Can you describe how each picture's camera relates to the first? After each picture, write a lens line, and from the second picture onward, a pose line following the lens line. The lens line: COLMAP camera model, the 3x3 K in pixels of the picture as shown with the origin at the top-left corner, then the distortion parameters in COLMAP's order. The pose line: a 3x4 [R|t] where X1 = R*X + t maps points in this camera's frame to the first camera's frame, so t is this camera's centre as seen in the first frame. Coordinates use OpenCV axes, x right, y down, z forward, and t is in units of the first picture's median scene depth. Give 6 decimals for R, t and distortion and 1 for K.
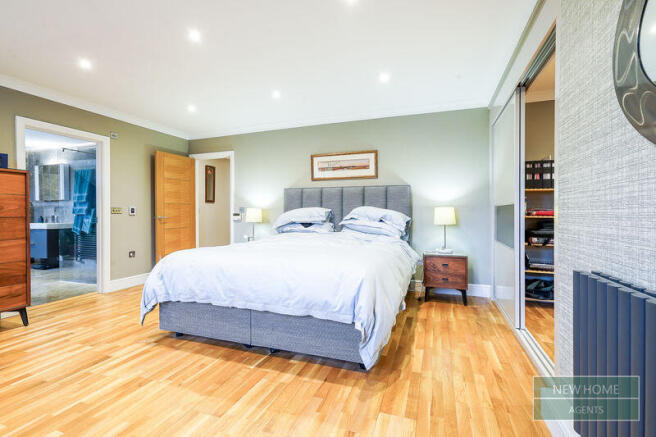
lens RADIAL K [[305.7, 0, 328.0], [0, 305.7, 218.5], [0, 0, 1]] dist [0.014423, 0.000500]
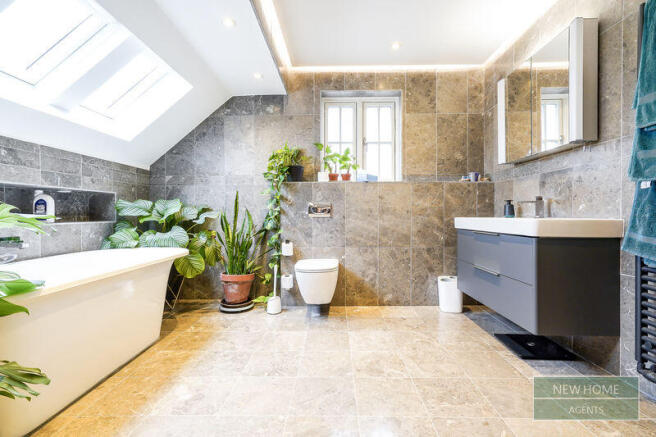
lens RADIAL K [[304.4, 0, 329.5], [0, 304.4, 214.6], [0, 0, 1]] dist [0.014427, 0.000411]
pose [[0.324661, 0.004257, -0.945821, -1.077333], [-0.009104, 0.999958, 0.001376, 0.022313], [0.945787, 0.008164, 0.324686, 1.118863]]
